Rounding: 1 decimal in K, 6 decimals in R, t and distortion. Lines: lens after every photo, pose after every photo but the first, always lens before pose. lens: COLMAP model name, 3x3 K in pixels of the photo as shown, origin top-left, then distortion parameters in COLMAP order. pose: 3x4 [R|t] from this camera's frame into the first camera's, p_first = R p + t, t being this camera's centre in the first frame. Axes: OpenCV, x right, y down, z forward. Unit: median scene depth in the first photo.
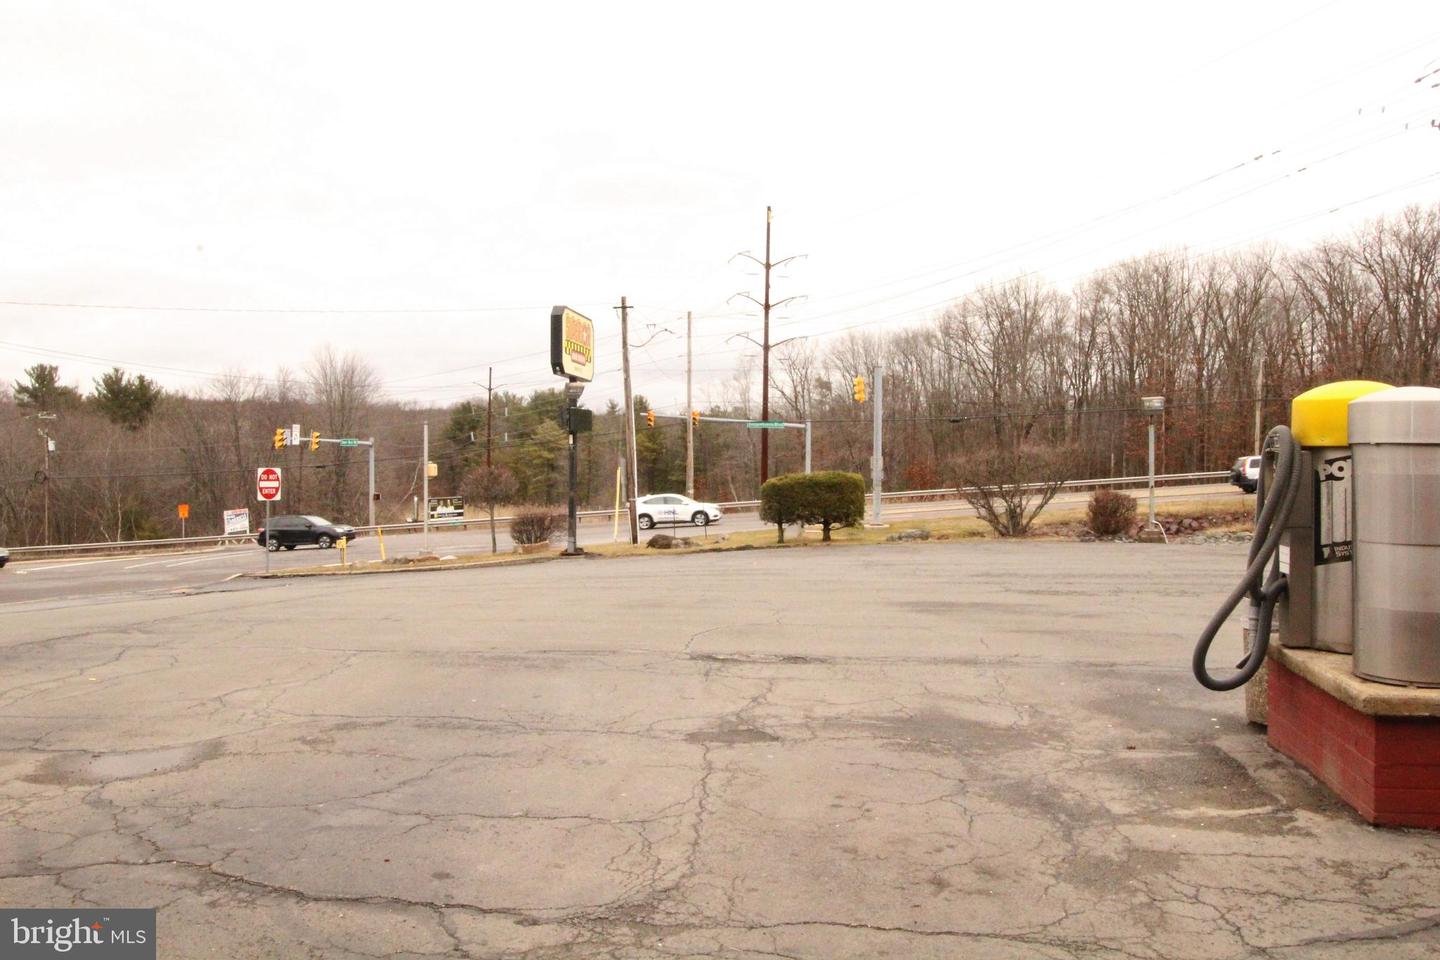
lens RADIAL K [[1134.2, 0, 725.2], [0, 1134.2, 440.5], [0, 0, 1]] dist [0.005294, 0.001883]
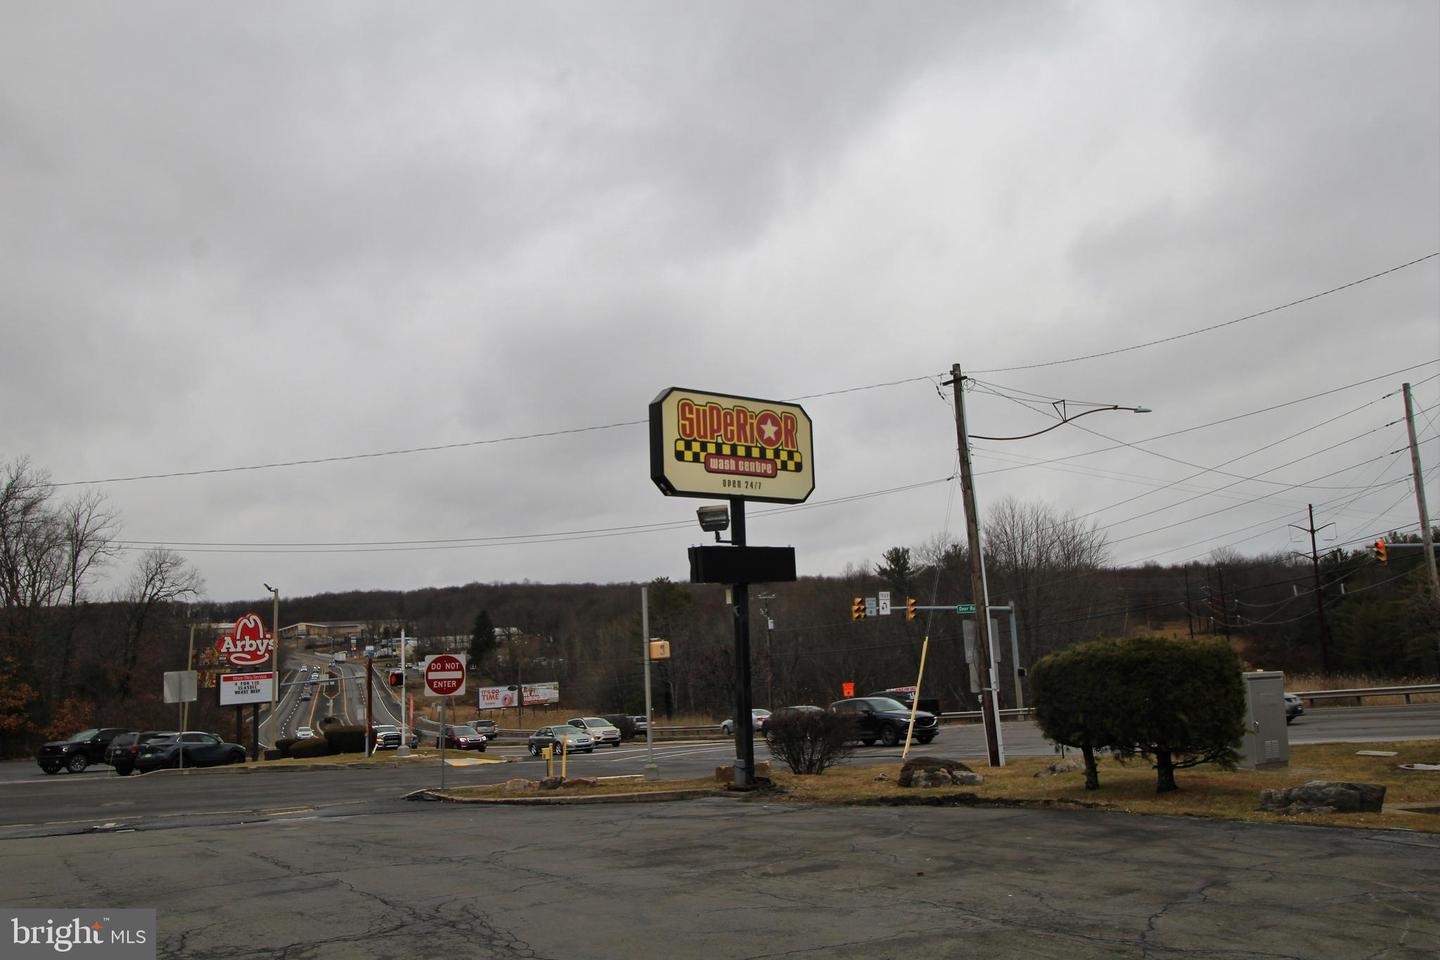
lens RADIAL K [[1125.6, 0, 720.2], [0, 1125.6, 453.1], [0, 0, 1]] dist [0.014727, -0.003991]
pose [[0.705786, -0.144813, -0.693466, 0.130658], [0.050786, 0.986708, -0.154362, 0.007182], [0.706603, 0.073728, 0.703759, 0.243932]]
